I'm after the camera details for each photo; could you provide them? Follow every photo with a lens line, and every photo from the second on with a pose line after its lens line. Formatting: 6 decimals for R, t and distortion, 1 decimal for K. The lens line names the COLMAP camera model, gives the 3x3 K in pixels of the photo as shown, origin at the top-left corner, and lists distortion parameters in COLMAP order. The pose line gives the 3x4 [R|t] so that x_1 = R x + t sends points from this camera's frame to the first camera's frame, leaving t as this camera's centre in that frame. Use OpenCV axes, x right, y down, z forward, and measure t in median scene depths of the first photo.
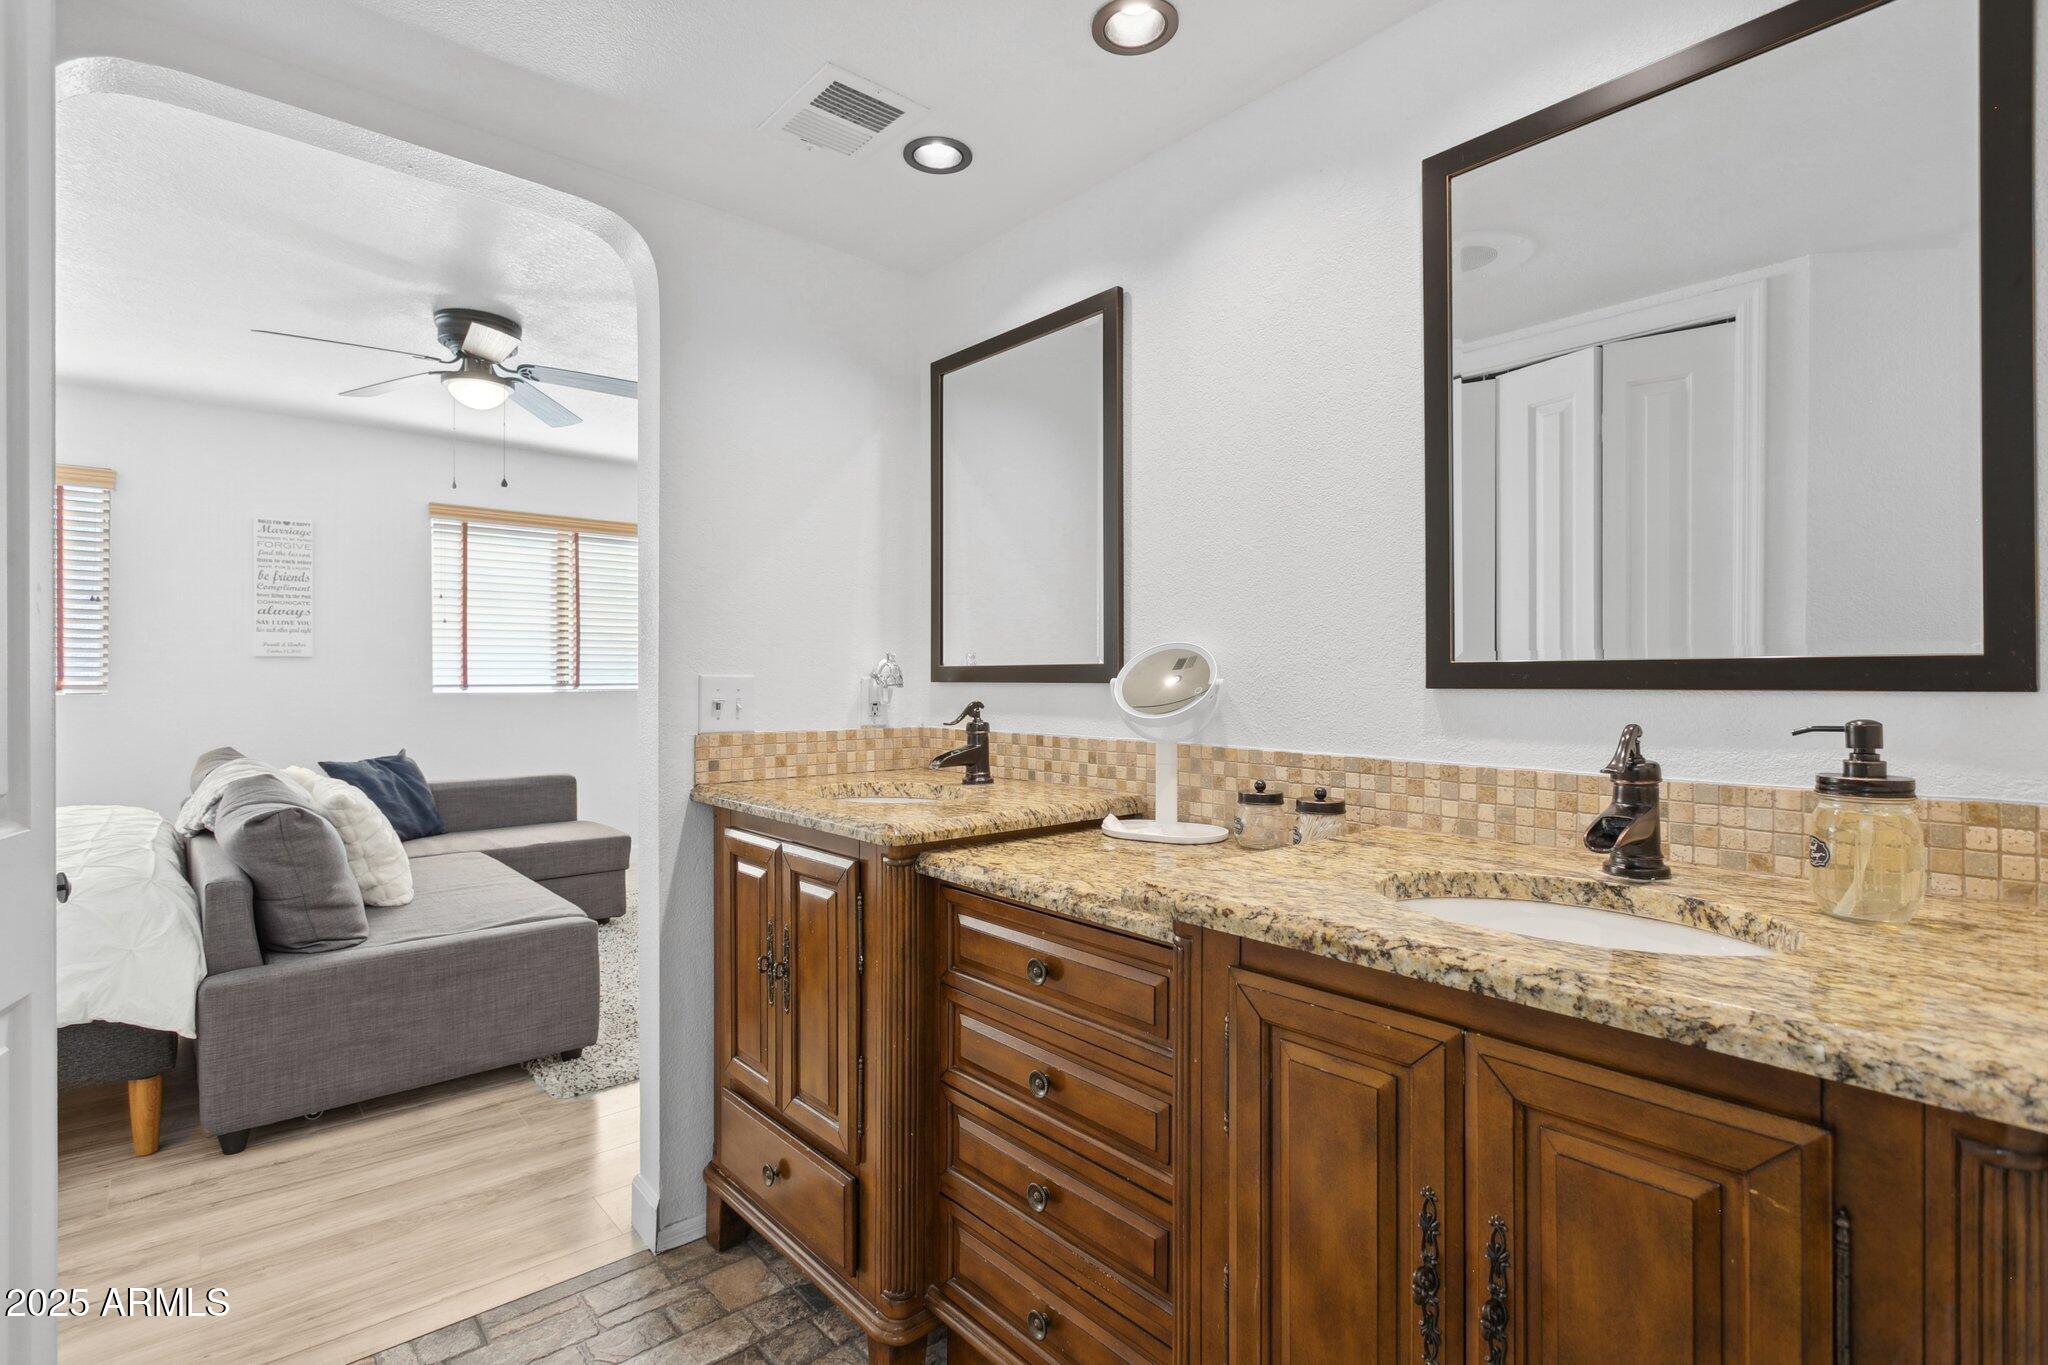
lens RADIAL K [[959.5, 0, 1026.5], [0, 959.5, 672.6], [0, 0, 1]] dist [0.004133, 0.000130]
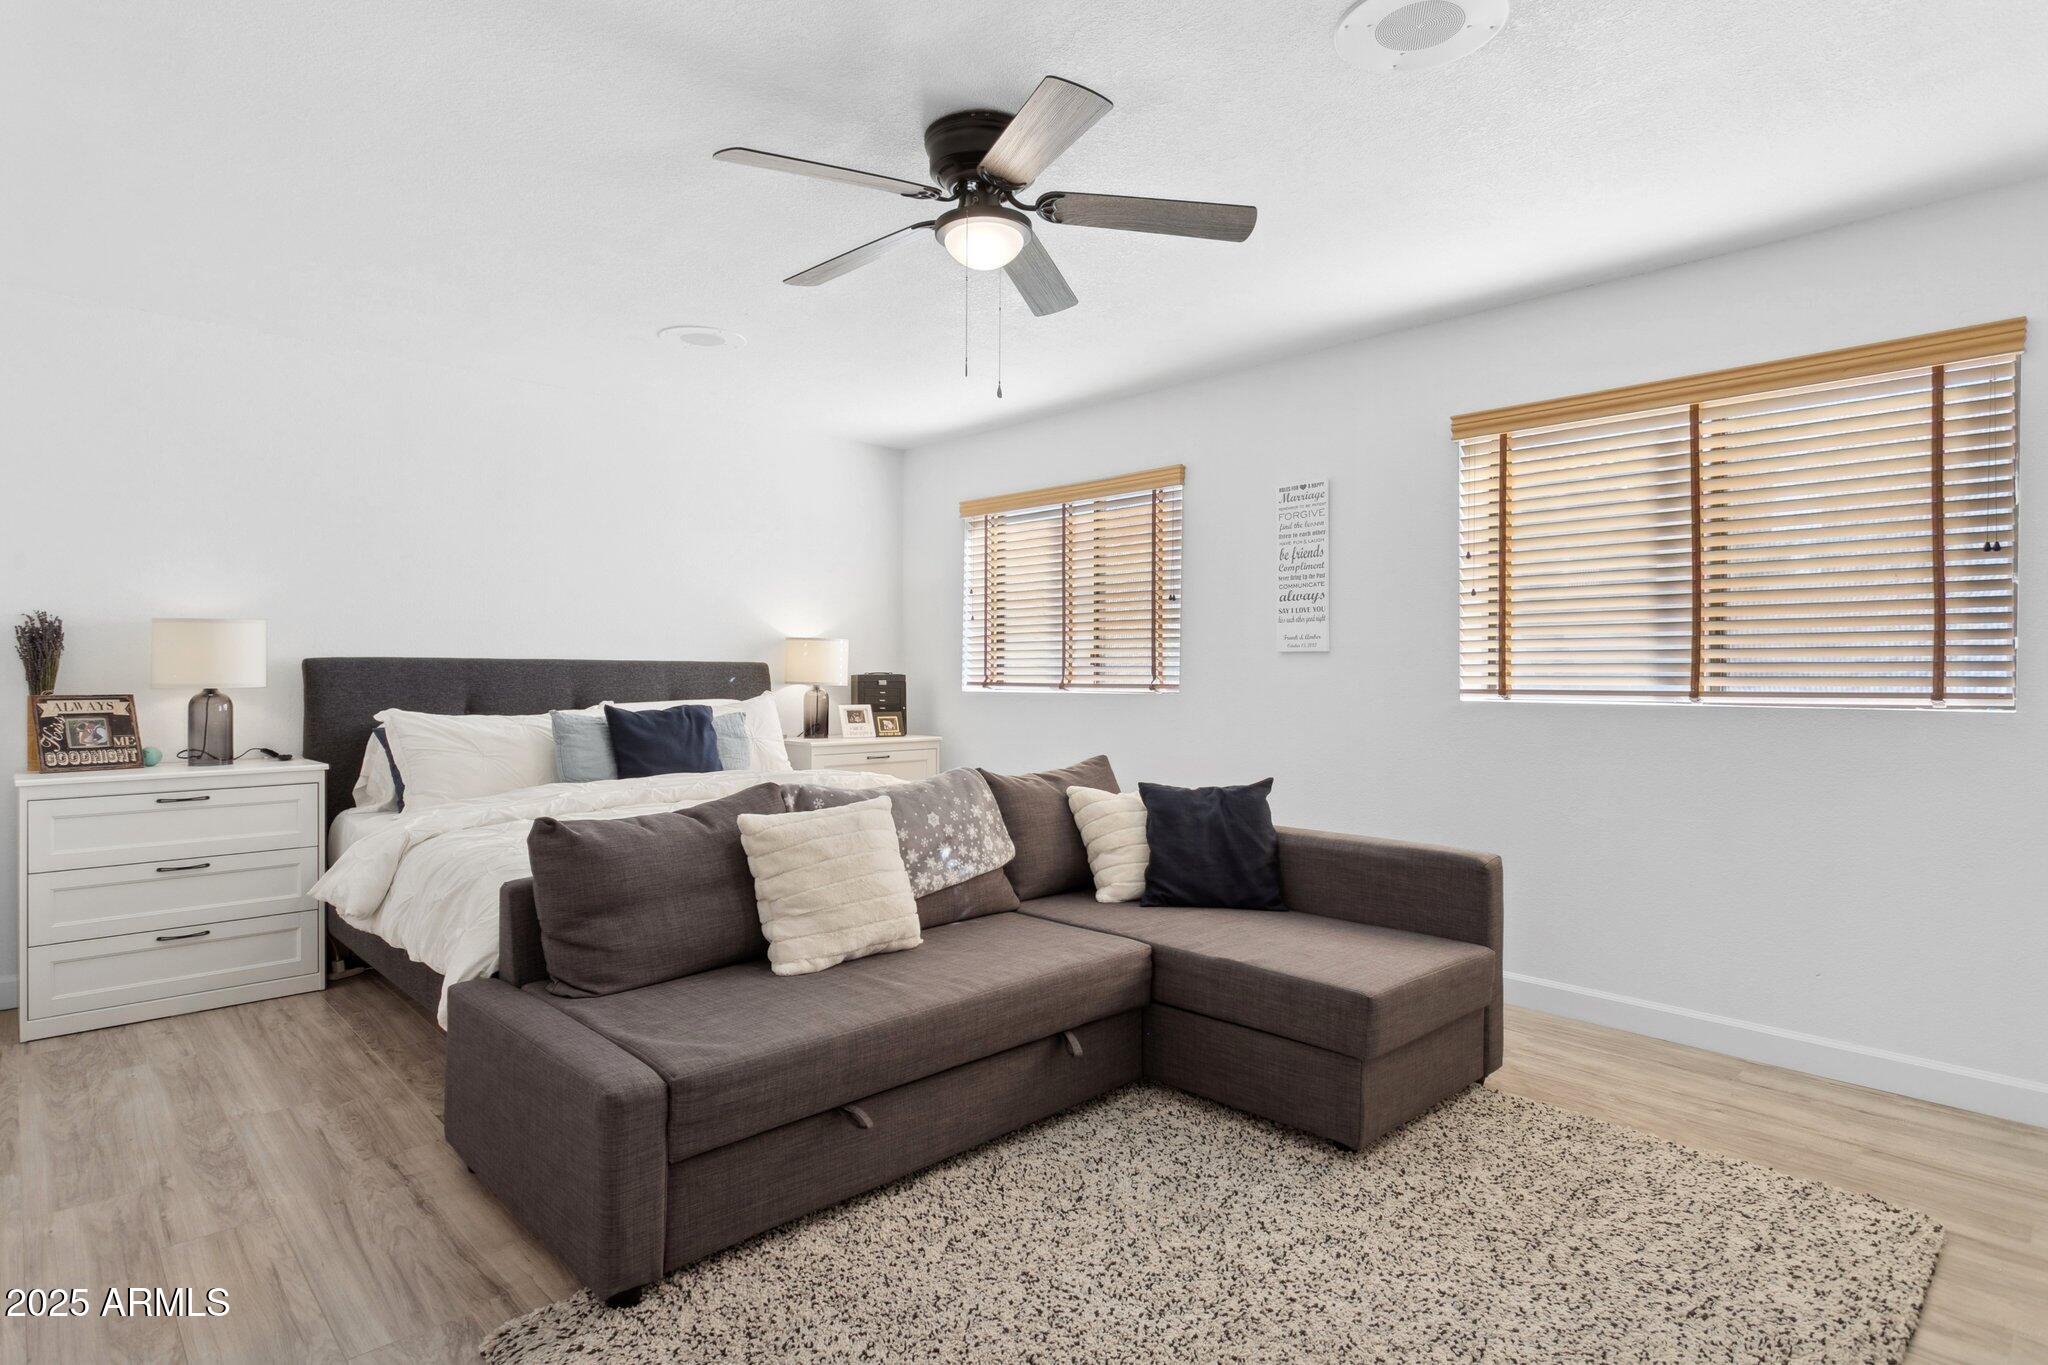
lens RADIAL K [[1086.4, 0, 1022.9], [0, 1086.4, 675.9], [0, 0, 1]] dist [-0.001070, 0.000052]
pose [[0.038911, 0.001250, -0.999242, 0.151240], [0.002183, 0.999997, 0.001336, 0.002115], [0.999240, -0.002234, 0.038909, 0.819793]]
